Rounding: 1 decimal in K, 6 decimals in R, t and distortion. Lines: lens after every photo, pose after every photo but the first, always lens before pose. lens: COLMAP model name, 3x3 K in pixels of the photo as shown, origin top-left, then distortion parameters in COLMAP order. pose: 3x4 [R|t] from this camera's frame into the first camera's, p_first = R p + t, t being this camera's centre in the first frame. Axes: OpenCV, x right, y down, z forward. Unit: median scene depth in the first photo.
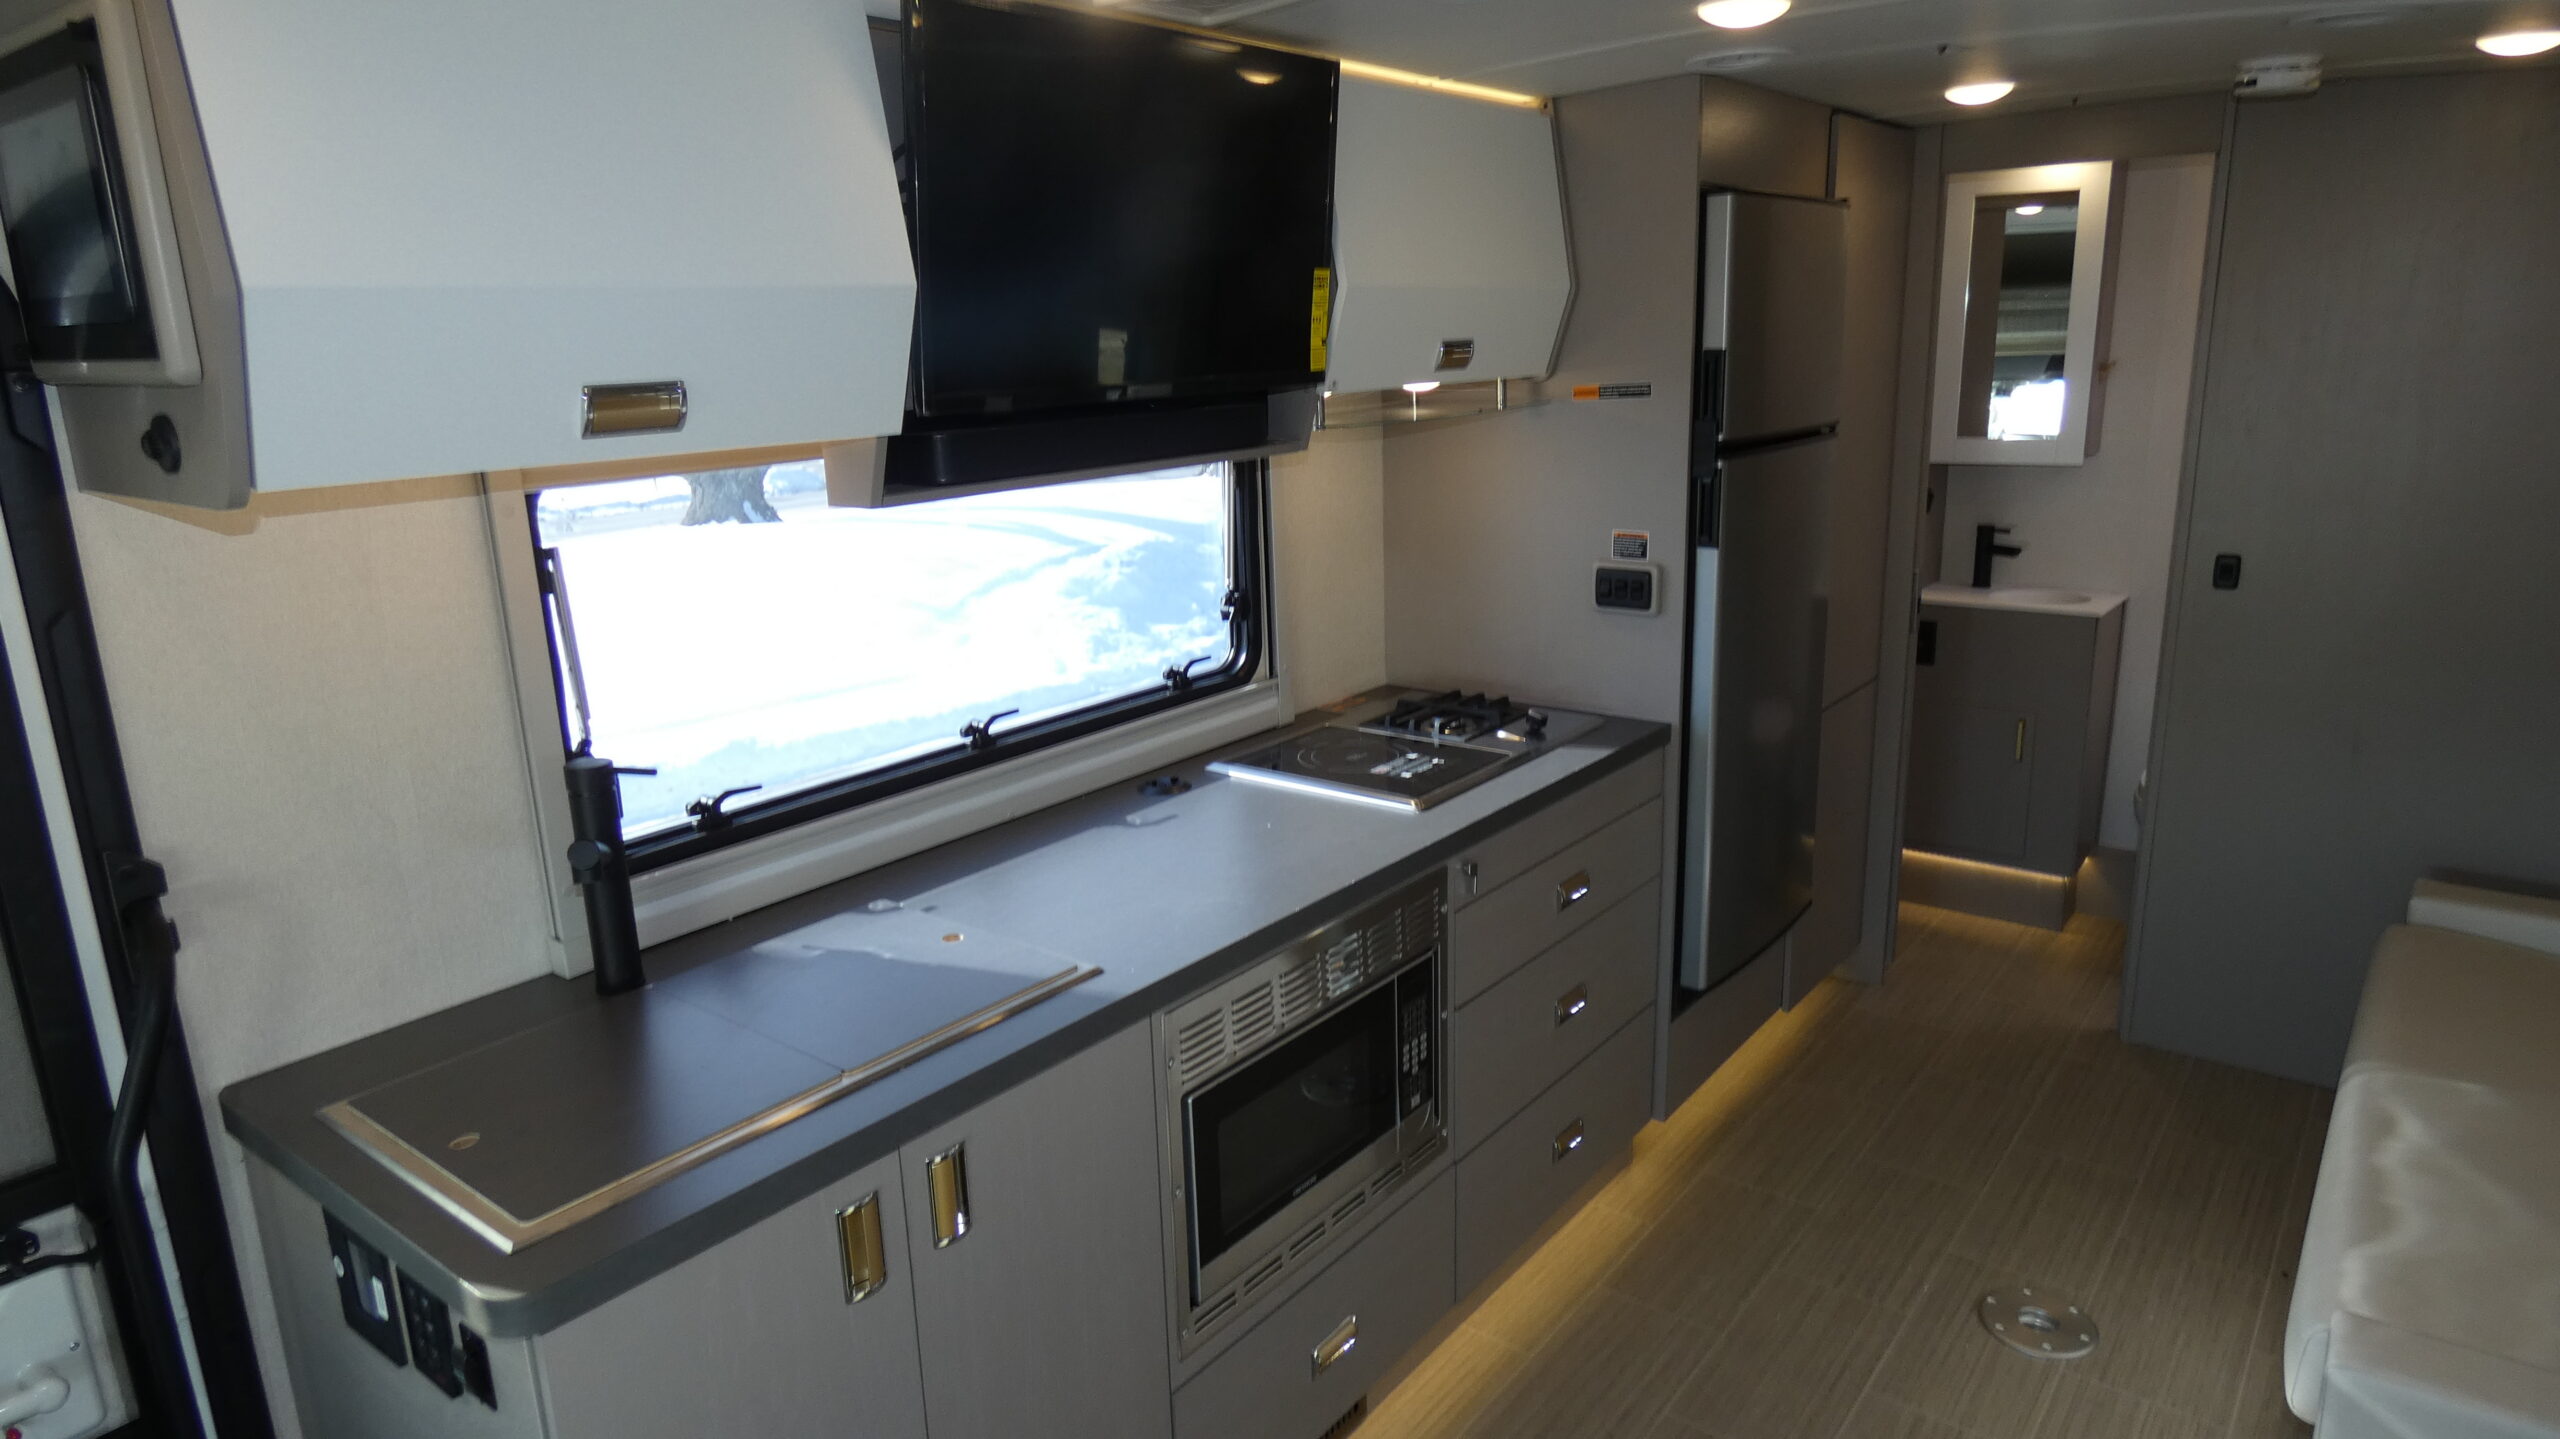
lens RADIAL K [[1520.4, 0, 1280.0], [0, 1520.4, 719.5], [0, 0, 1]] dist [0.001447, 0.000277]
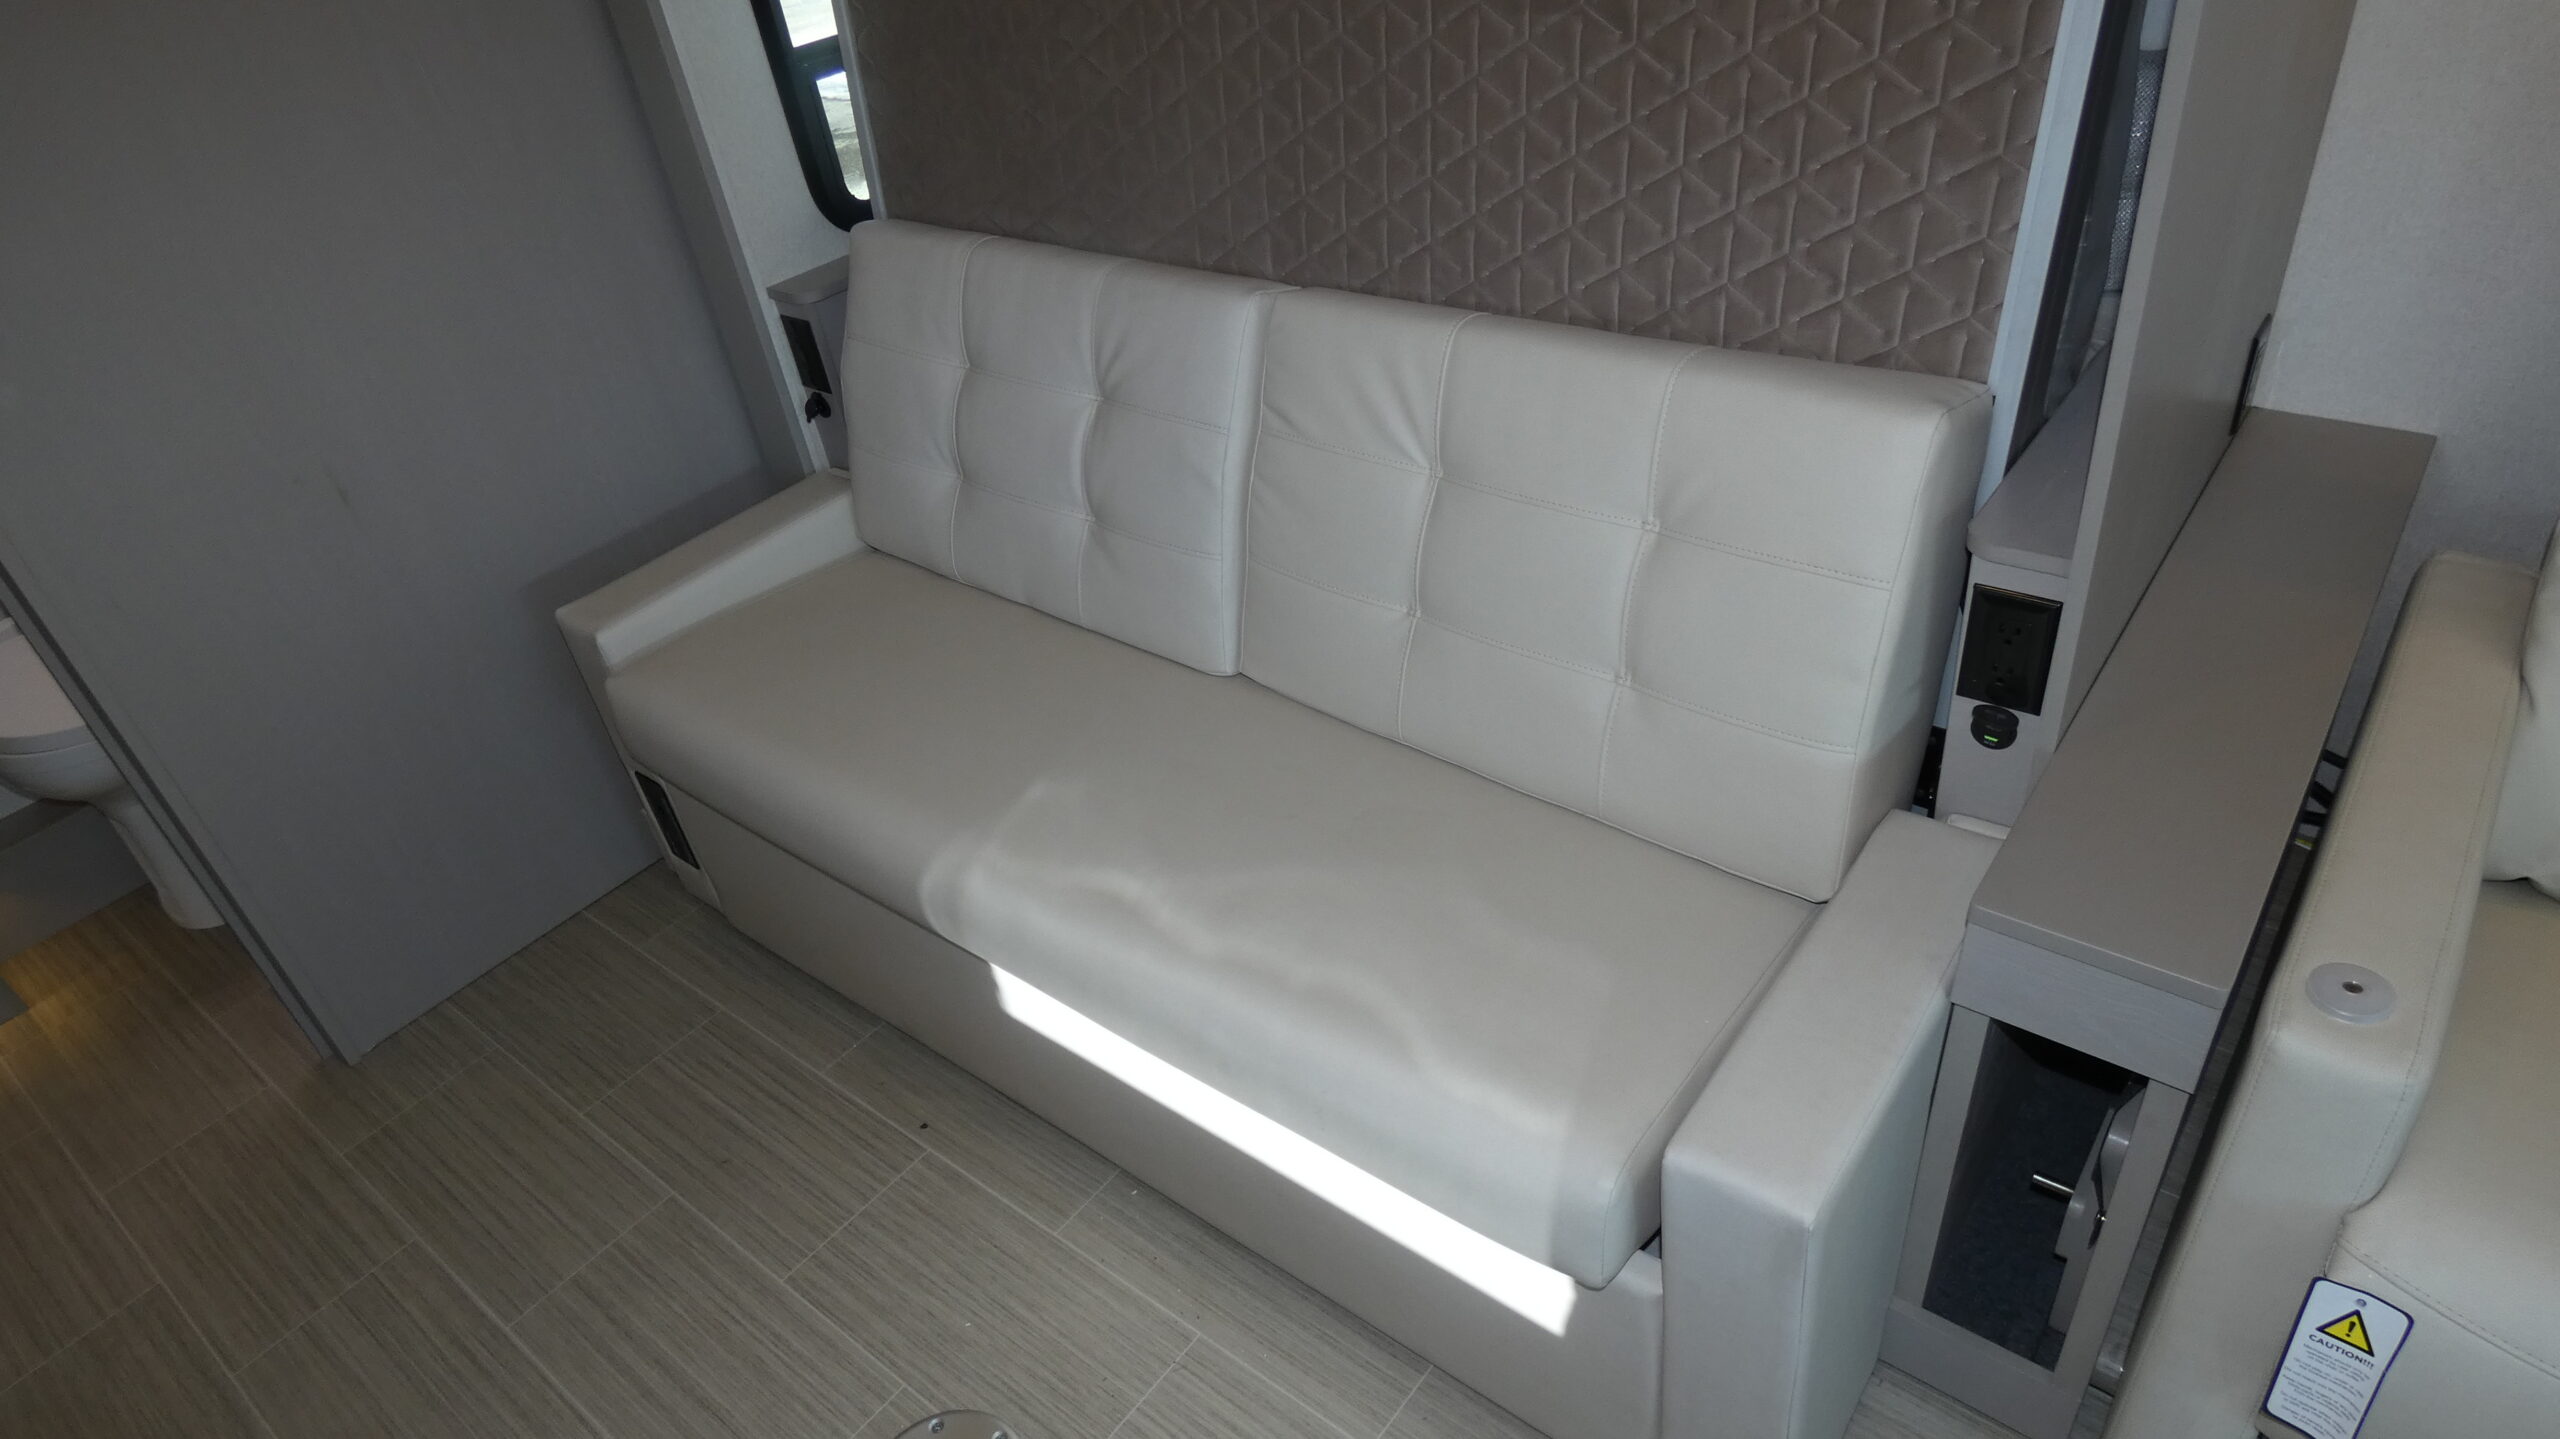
lens RADIAL K [[1554.9, 0, 1244.6], [0, 1554.9, 683.2], [0, 0, 1]] dist [0.002302, 0.000927]
pose [[0.028067, -0.549221, 0.835205, 0.151082], [0.377928, 0.779347, 0.499789, -0.125375], [-0.925409, 0.301620, 0.229440, 0.618749]]
